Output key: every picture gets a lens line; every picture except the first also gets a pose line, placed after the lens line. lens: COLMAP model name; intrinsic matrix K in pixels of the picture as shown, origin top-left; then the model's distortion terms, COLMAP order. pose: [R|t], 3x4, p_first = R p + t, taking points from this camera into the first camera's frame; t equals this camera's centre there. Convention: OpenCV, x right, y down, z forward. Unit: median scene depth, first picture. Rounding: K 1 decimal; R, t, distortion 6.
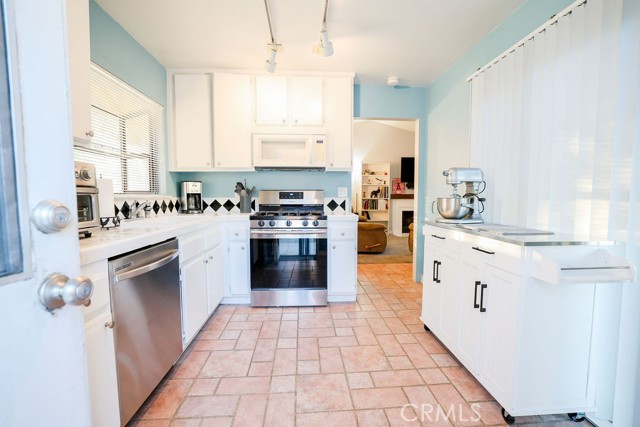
lens RADIAL K [[272.0, 0, 322.0], [0, 272.0, 214.1], [0, 0, 1]] dist [-0.036861, 0.011941]
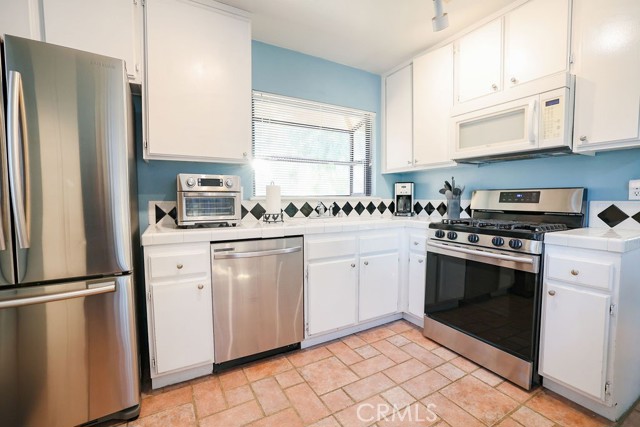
lens RADIAL K [[280.7, 0, 321.9], [0, 280.7, 214.4], [0, 0, 1]] dist [-0.041987, 0.013264]
pose [[0.441930, 0.051267, -0.895583, 0.321235], [-0.057890, 0.997914, 0.028559, -0.022785], [0.895180, 0.039224, 0.443976, 0.344340]]
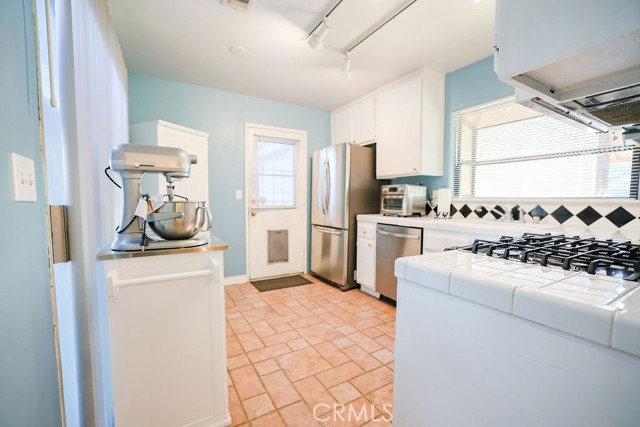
lens RADIAL K [[272.0, 0, 322.0], [0, 272.0, 214.1], [0, 0, 1]] dist [-0.036861, 0.011941]
pose [[-0.890656, 0.023786, -0.454055, 0.356931], [-0.033177, 0.992569, 0.117075, -0.085048], [0.453466, 0.119338, -0.883248, 1.241510]]
